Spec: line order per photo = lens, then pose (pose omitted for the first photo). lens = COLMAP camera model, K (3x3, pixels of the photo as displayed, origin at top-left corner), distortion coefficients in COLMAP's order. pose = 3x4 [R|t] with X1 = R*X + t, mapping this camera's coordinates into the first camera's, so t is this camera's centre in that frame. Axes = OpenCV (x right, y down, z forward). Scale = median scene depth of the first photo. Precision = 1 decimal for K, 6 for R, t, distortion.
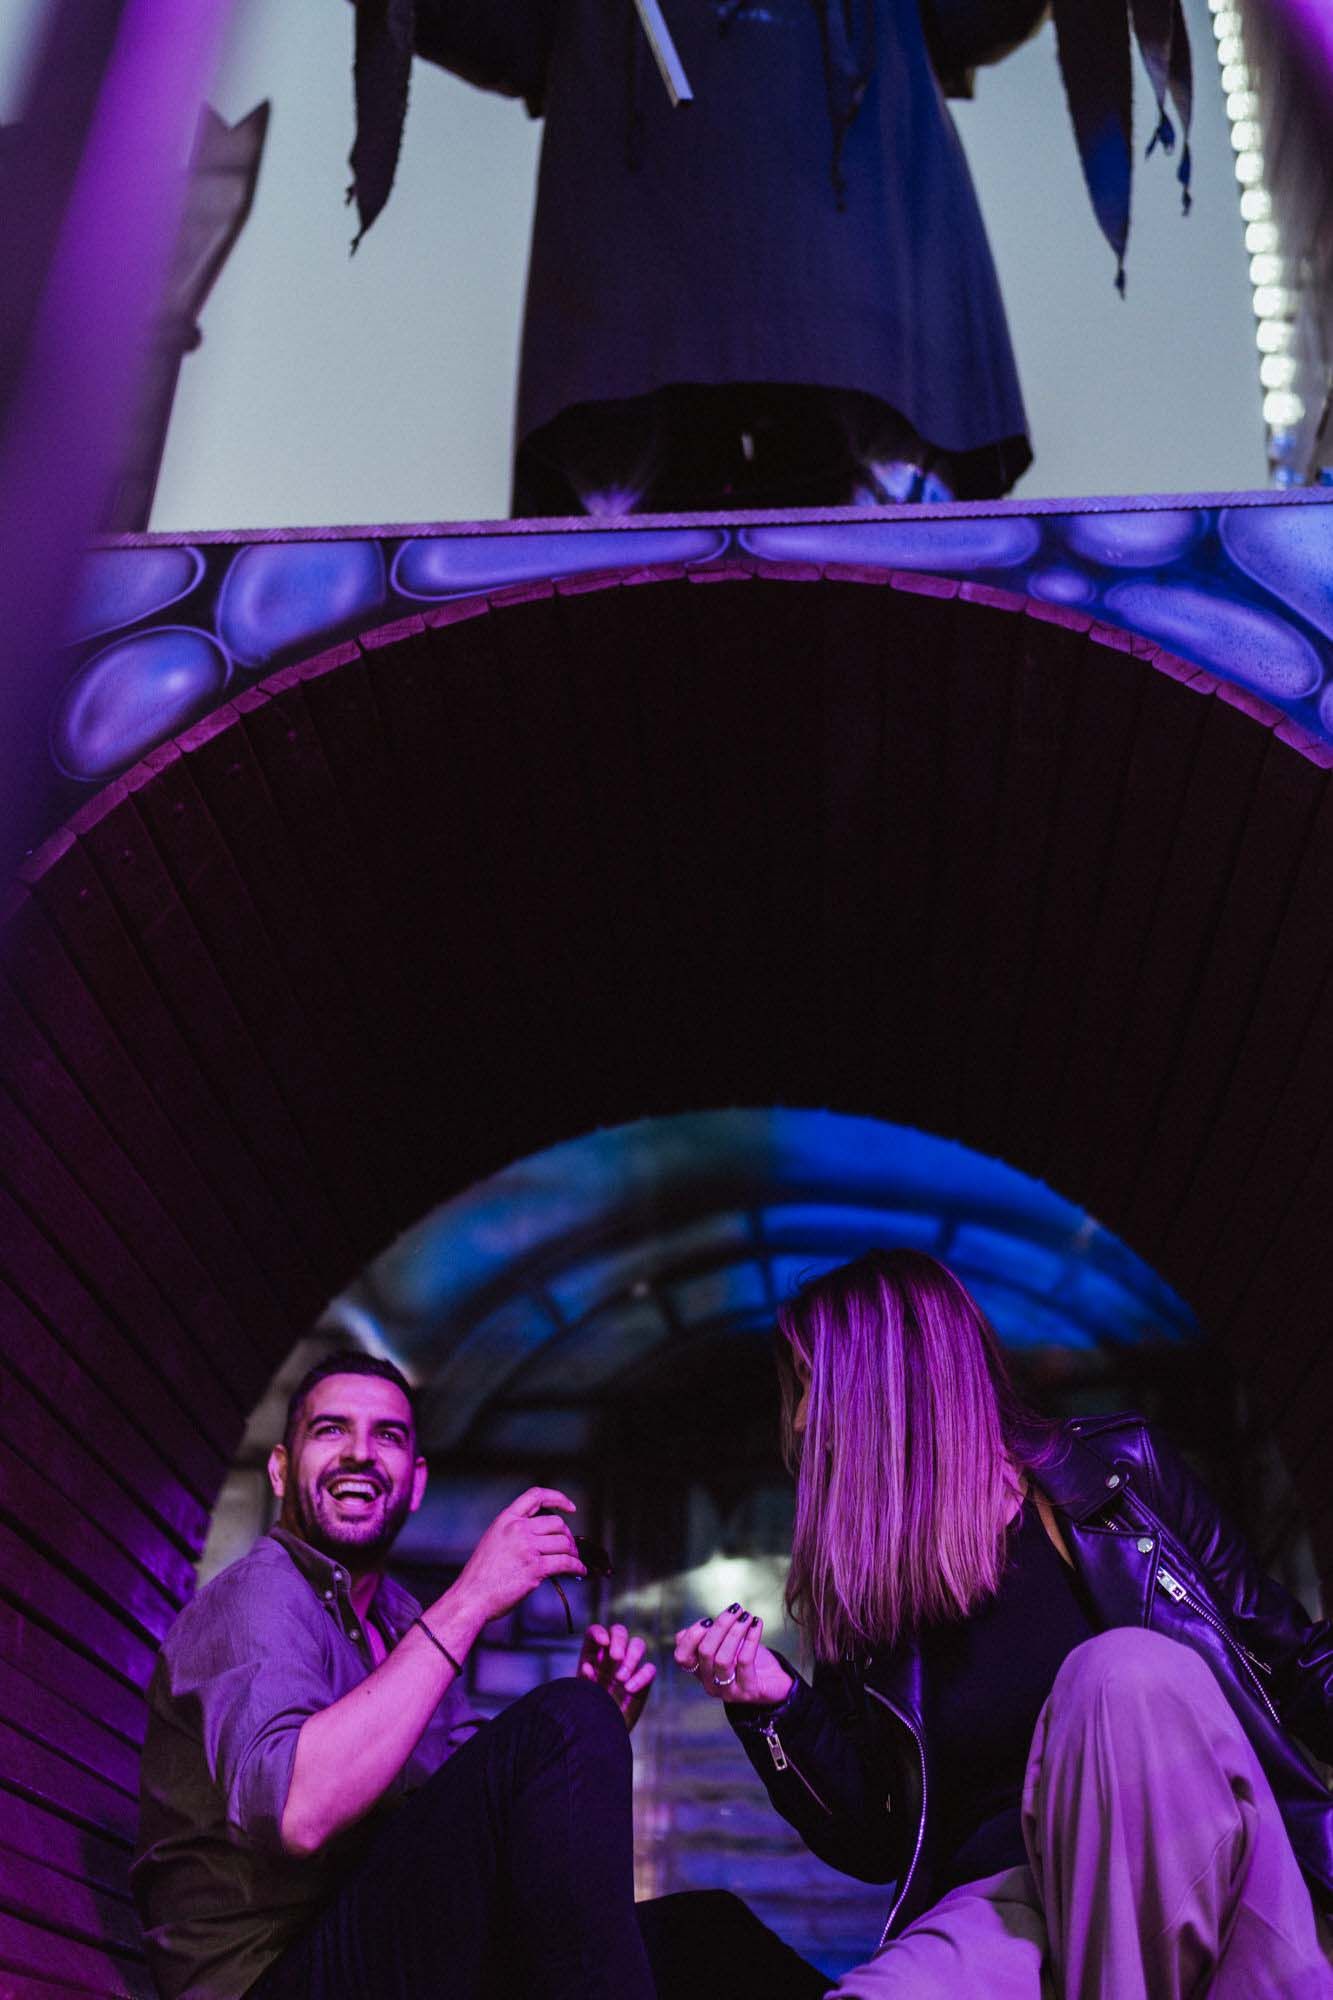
lens RADIAL K [[1969.7, 0, 663.3], [0, 1969.7, 994.2], [0, 0, 1]] dist [-0.005978, 0.000000]
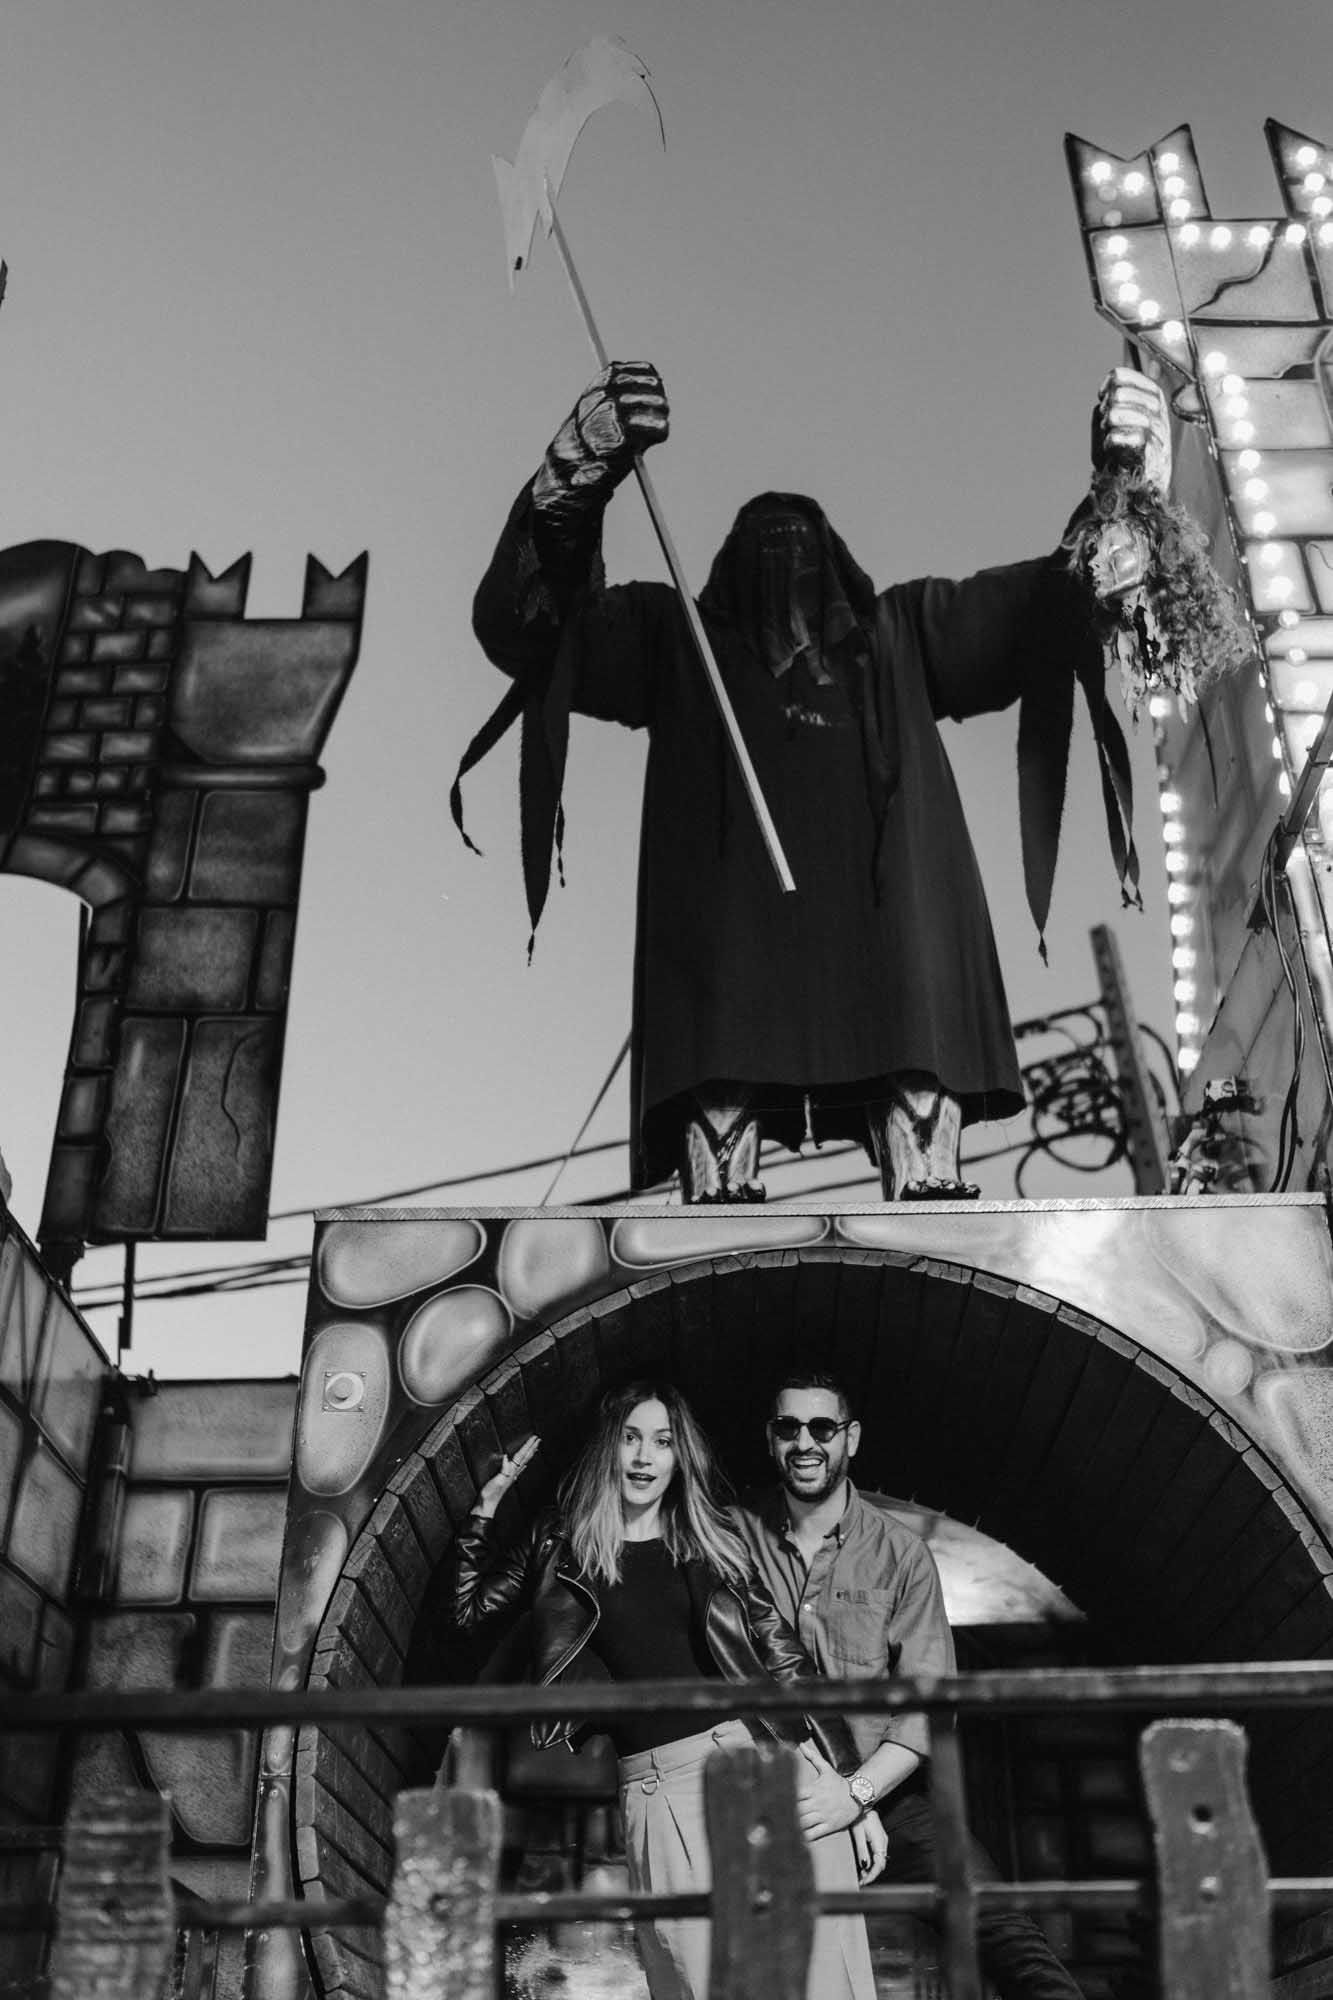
lens RADIAL K [[1969.7, 0, 665.3], [0, 1969.7, 1014.8], [0, 0, 1]] dist [-0.005978, 0.000000]
pose [[0.998690, 0.008876, 0.050401, -0.175262], [-0.008800, 0.999960, -0.001723, -0.393430], [-0.050415, 0.001277, 0.998728, -0.539423]]
